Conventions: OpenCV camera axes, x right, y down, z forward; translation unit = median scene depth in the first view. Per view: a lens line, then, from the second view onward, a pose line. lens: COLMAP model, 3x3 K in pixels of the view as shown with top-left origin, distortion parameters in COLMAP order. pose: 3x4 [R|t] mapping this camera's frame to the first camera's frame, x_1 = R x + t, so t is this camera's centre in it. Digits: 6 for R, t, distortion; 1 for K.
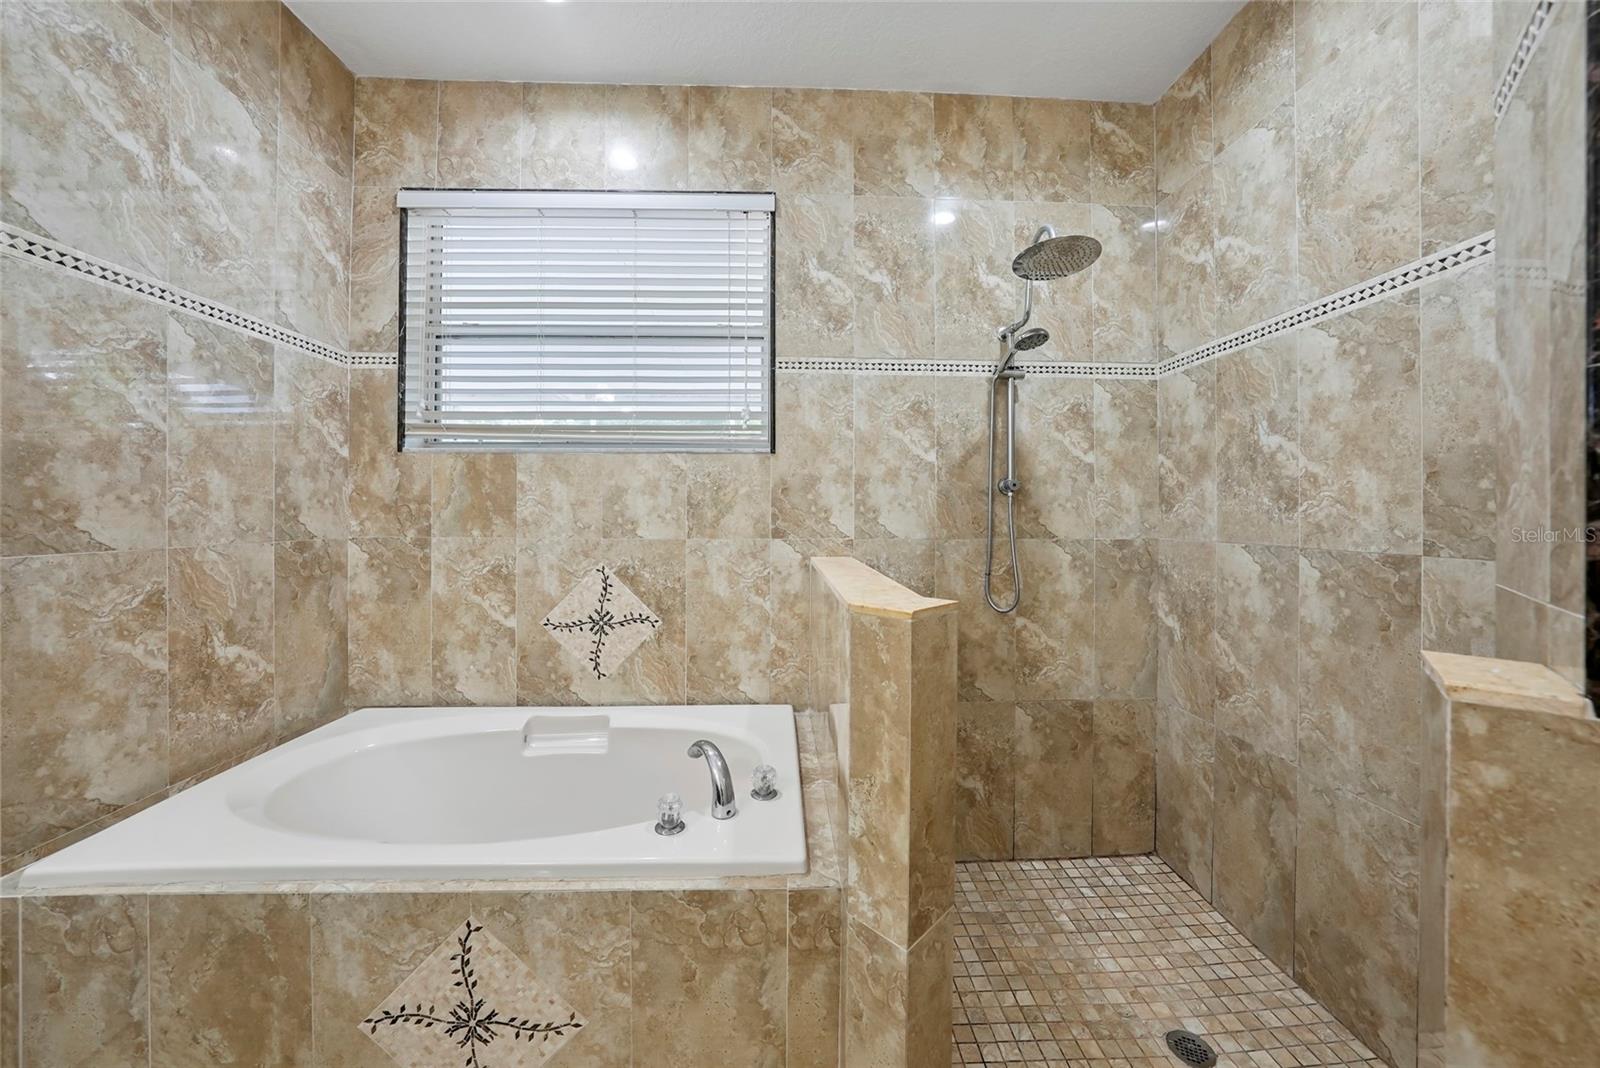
lens RADIAL K [[553.3, 0, 794.9], [0, 553.3, 503.9], [0, 0, 1]] dist [-0.023847, 0.006269]
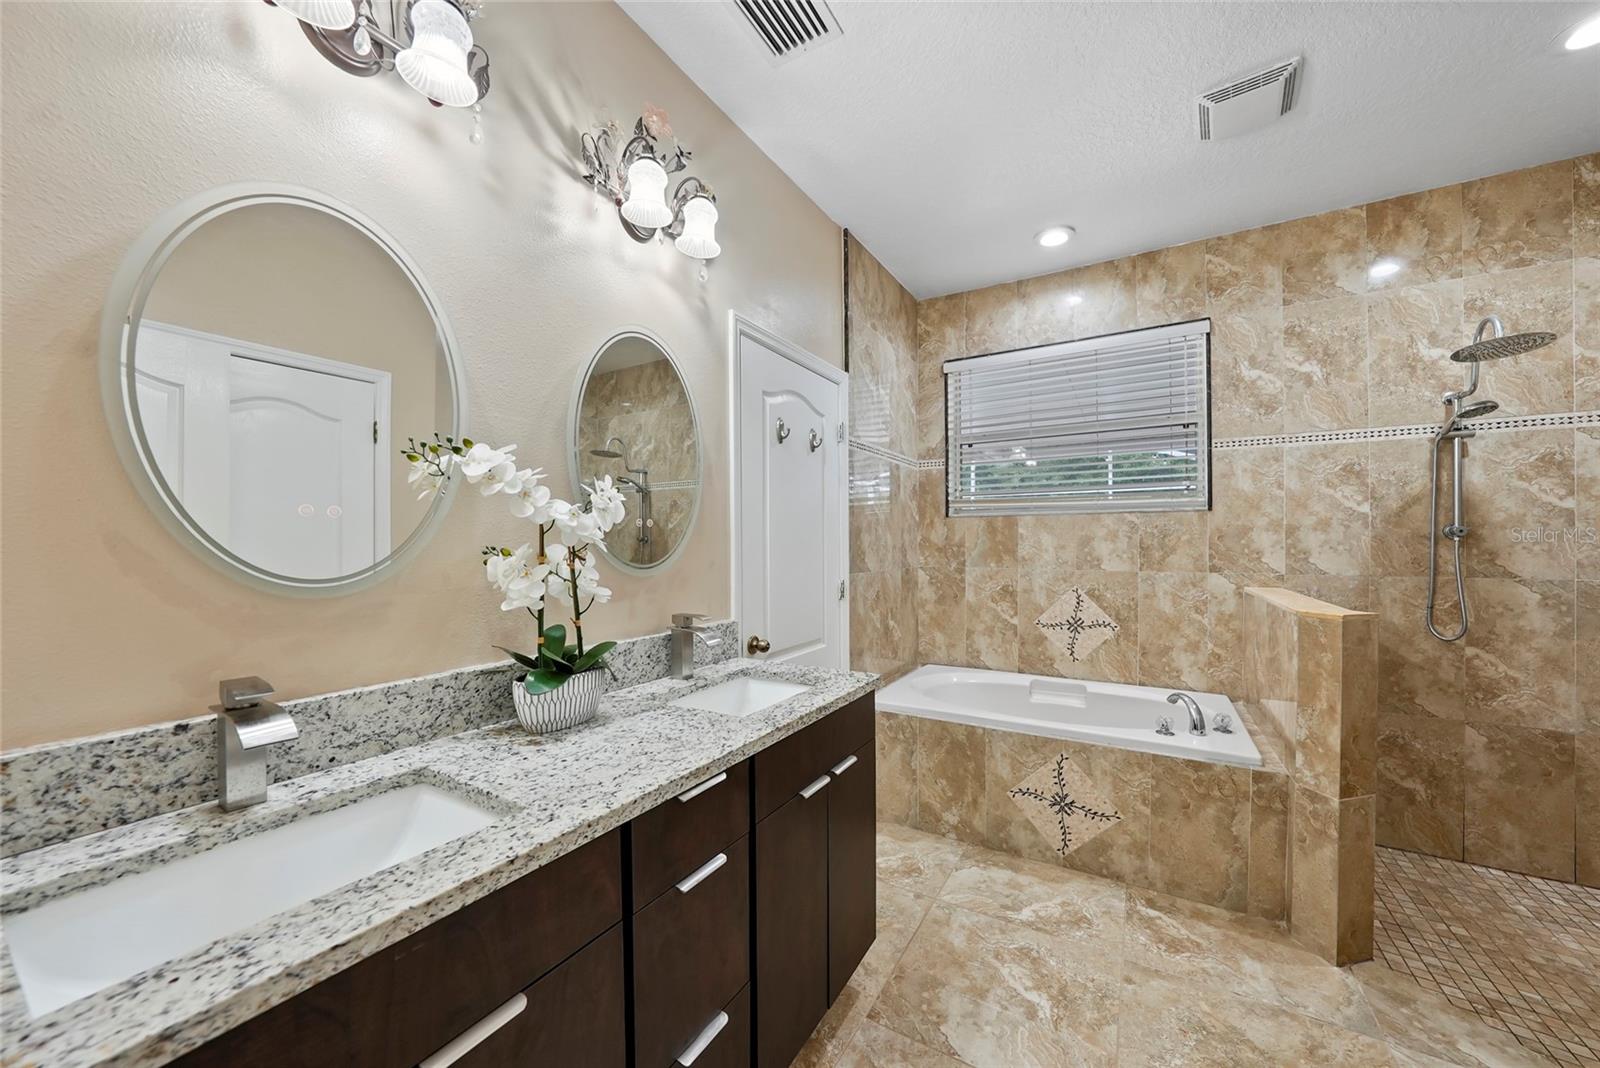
lens RADIAL K [[567.8, 0, 809.0], [0, 567.8, 540.5], [0, 0, 1]] dist [-0.029457, 0.006906]
pose [[0.846886, -0.005353, -0.531747, -0.144071], [0.014172, 0.999821, 0.012507, -0.048258], [0.531585, -0.018128, 0.846811, -0.704729]]
